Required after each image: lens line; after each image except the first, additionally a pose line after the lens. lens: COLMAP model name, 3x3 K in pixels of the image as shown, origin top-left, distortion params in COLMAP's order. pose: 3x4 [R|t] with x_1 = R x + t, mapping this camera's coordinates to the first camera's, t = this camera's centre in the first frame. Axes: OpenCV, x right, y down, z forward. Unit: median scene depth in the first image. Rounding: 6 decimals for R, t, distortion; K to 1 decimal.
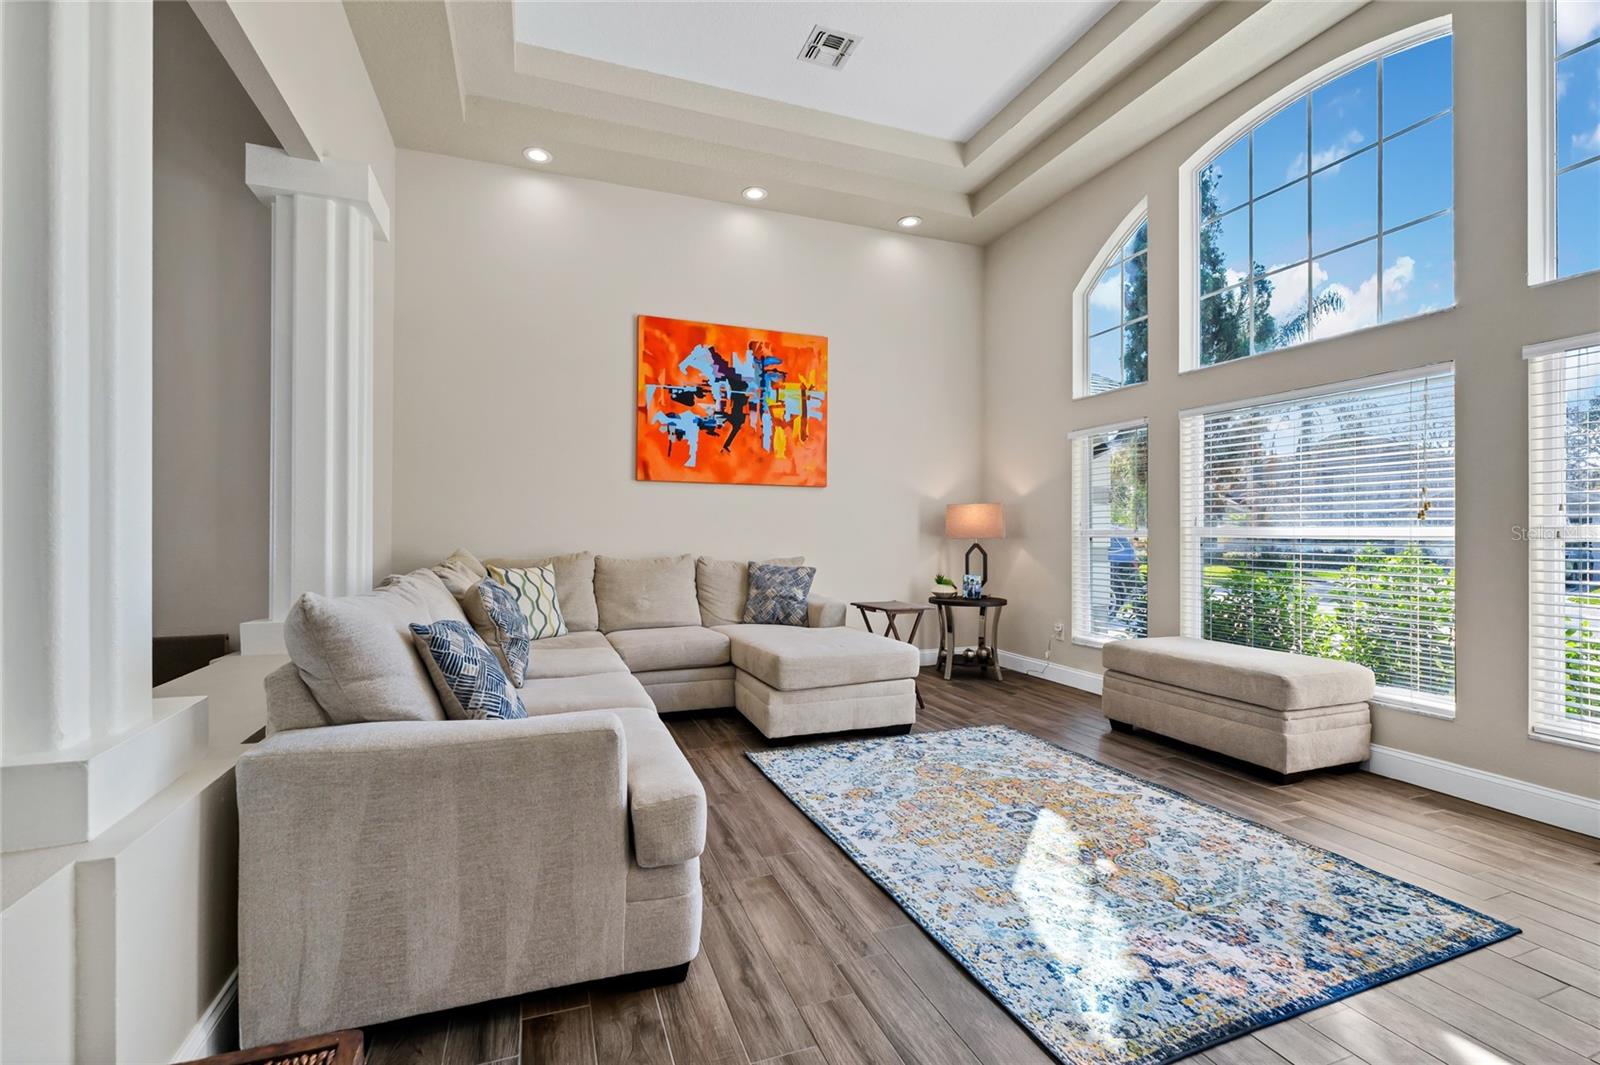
lens RADIAL K [[662.6, 0, 752.4], [0, 662.6, 531.6], [0, 0, 1]] dist [-0.001247, -0.000476]
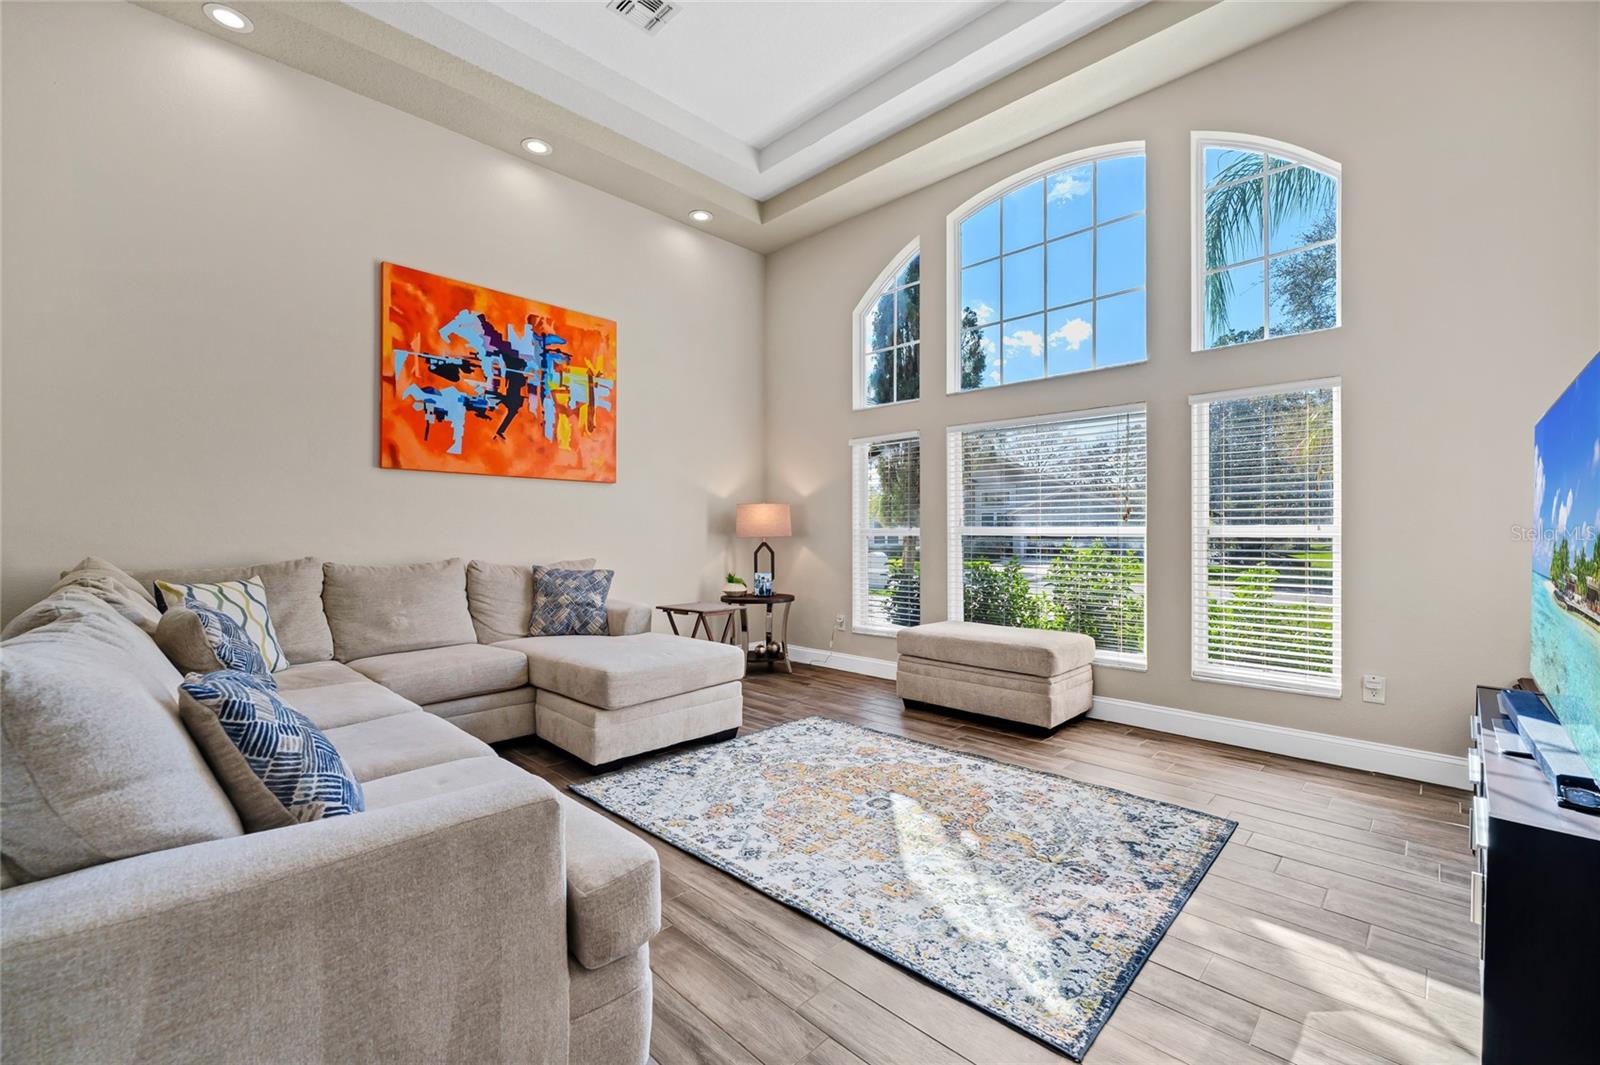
lens RADIAL K [[662.6, 0, 789.2], [0, 662.6, 532.8], [0, 0, 1]] dist [-0.001247, -0.000476]
pose [[0.895434, -0.003933, 0.445177, -0.170257], [0.002255, 0.999988, 0.004299, -0.001886], [-0.445189, -0.002846, 0.895432, 0.118987]]
